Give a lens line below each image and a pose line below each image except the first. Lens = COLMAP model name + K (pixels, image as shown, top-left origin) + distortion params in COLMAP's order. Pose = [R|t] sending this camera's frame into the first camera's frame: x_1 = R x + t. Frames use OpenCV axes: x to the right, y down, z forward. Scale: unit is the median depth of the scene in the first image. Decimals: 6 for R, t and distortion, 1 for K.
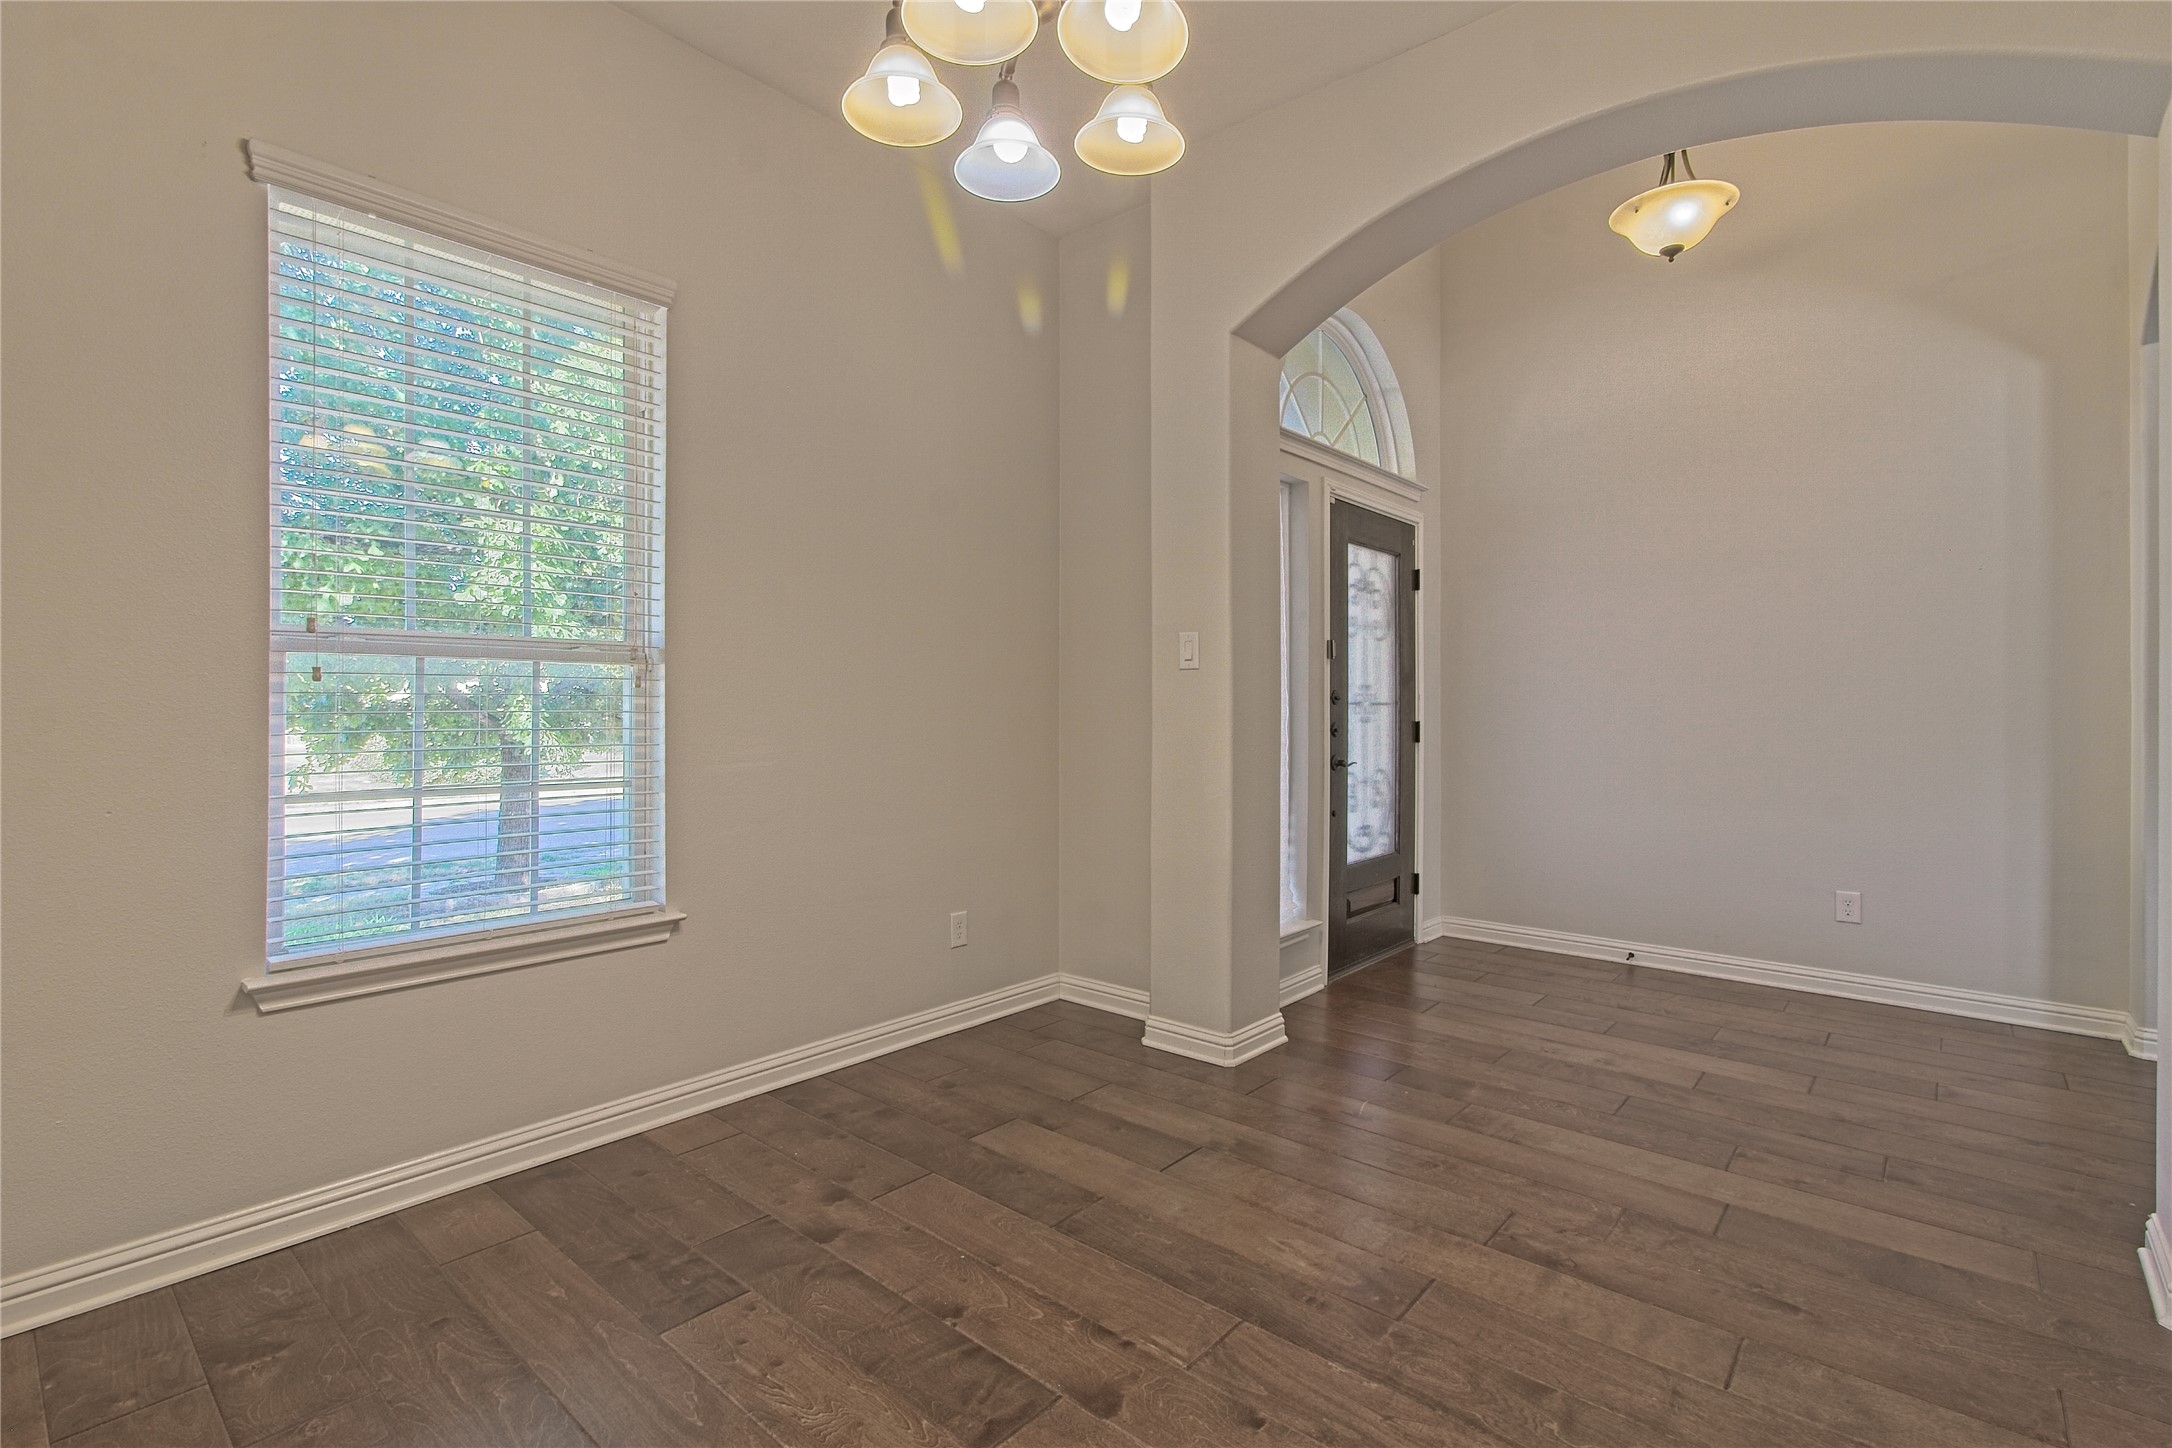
lens RADIAL K [[999.1, 0, 1077.0], [0, 999.1, 705.7], [0, 0, 1]] dist [0.000654, -0.000086]
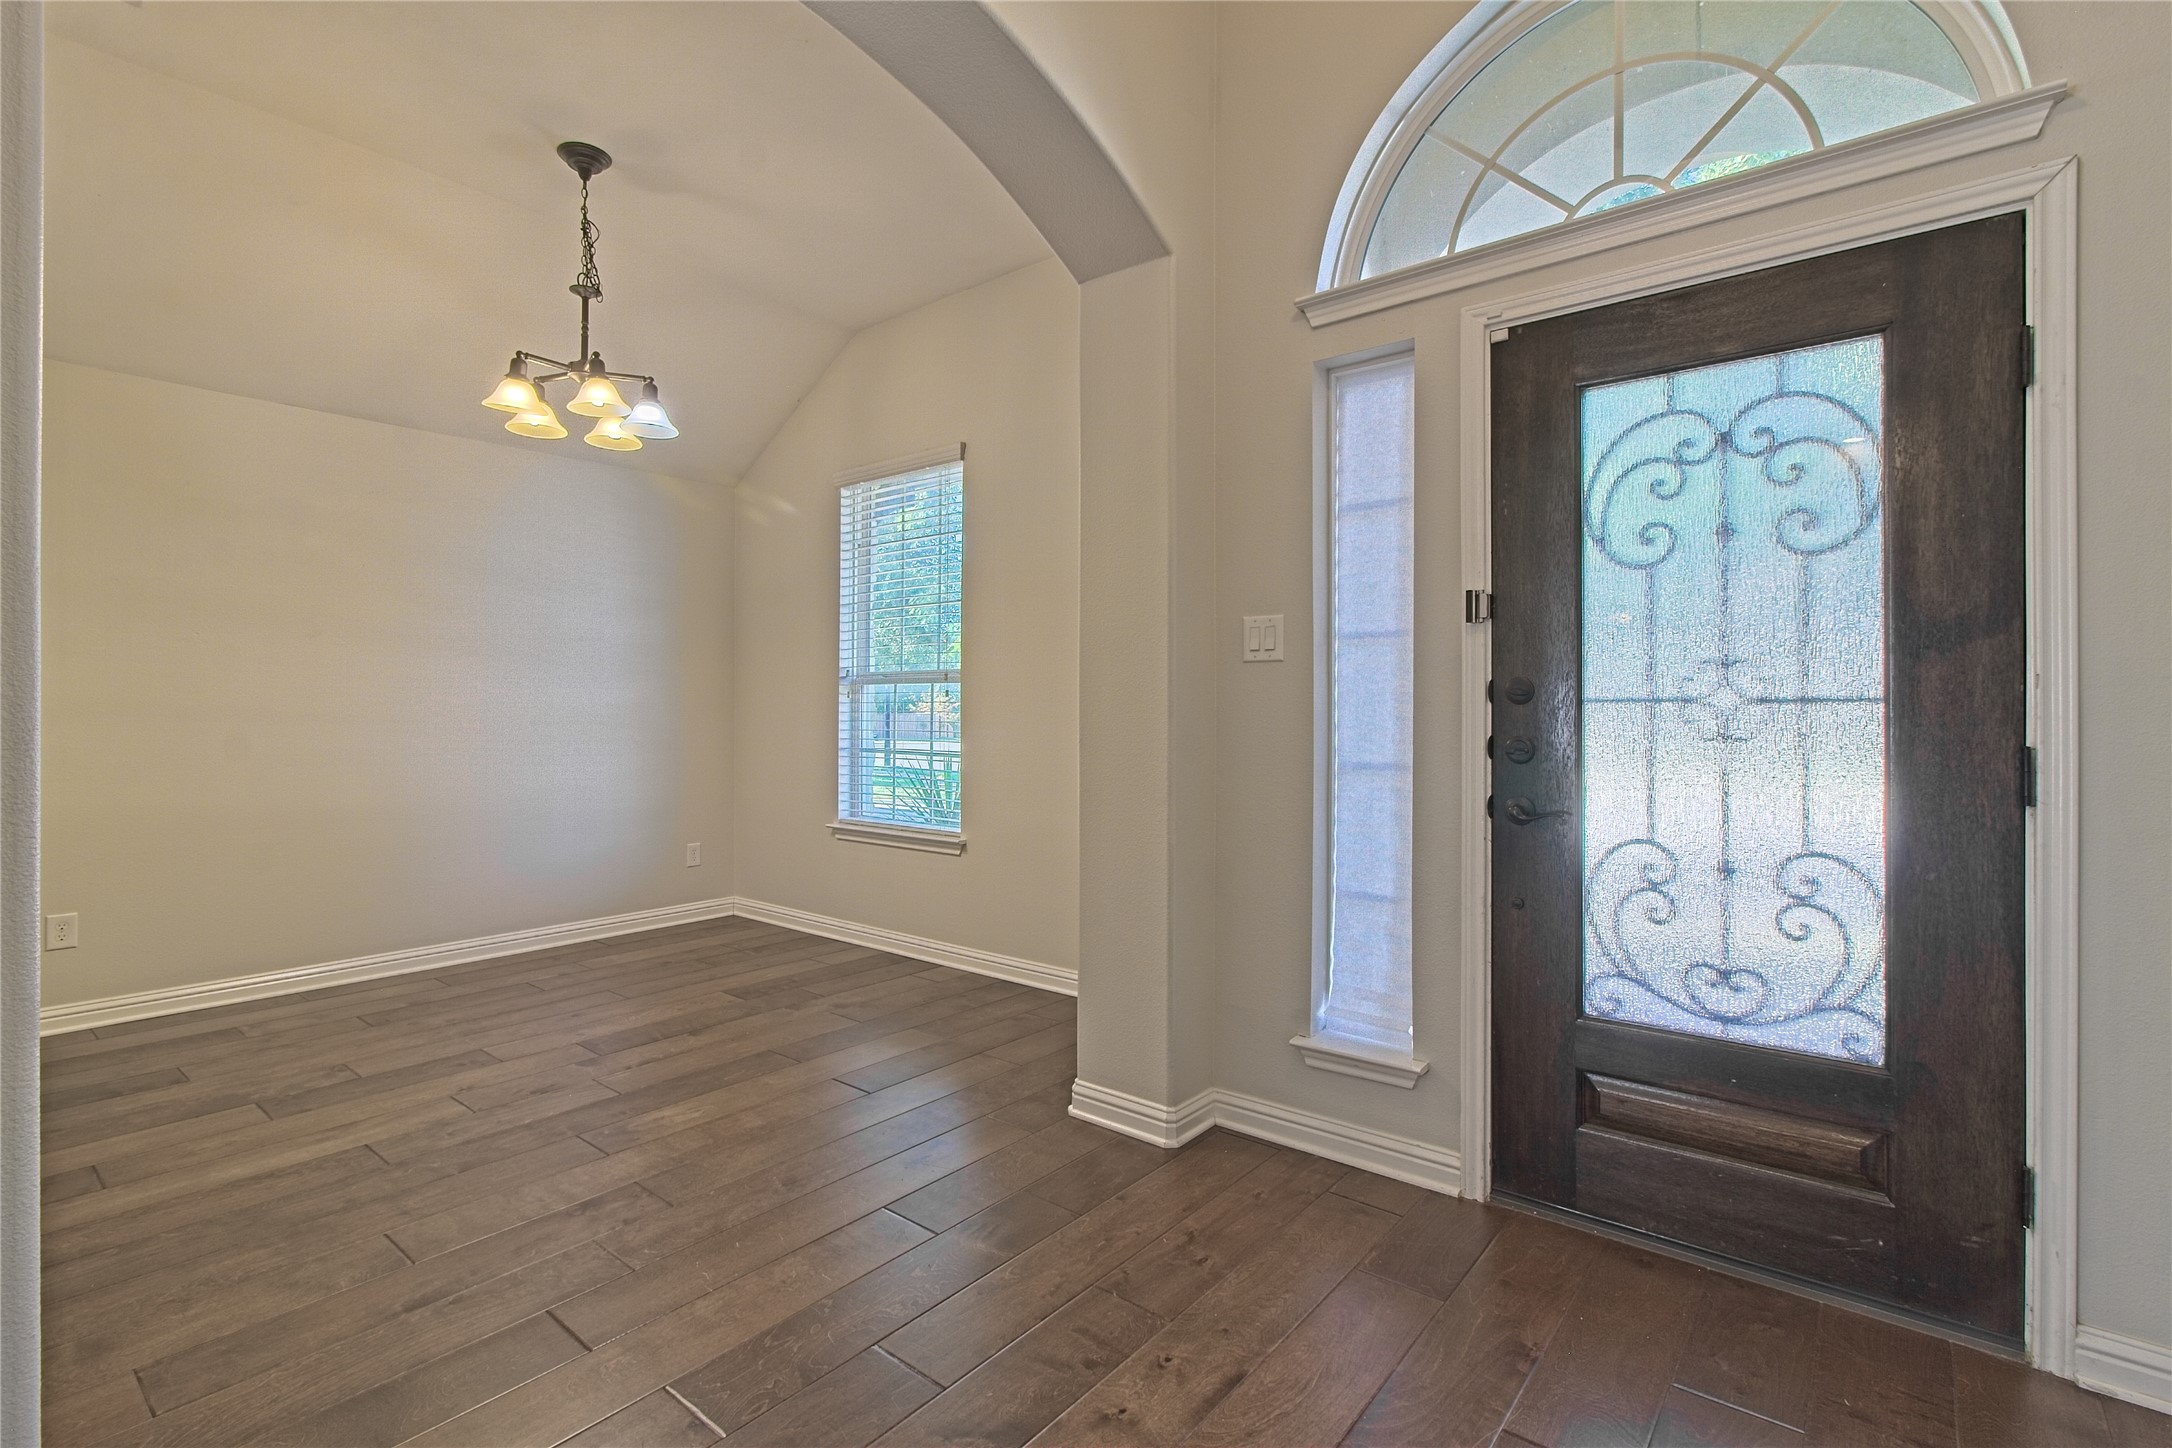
lens RADIAL K [[999.1, 0, 1077.0], [0, 999.1, 705.7], [0, 0, 1]] dist [0.000654, -0.000086]
pose [[0.033886, -0.008752, -0.999387, 1.451484], [-0.003546, 0.999954, -0.008877, 0.009318], [0.999419, 0.003845, 0.033854, 1.359126]]
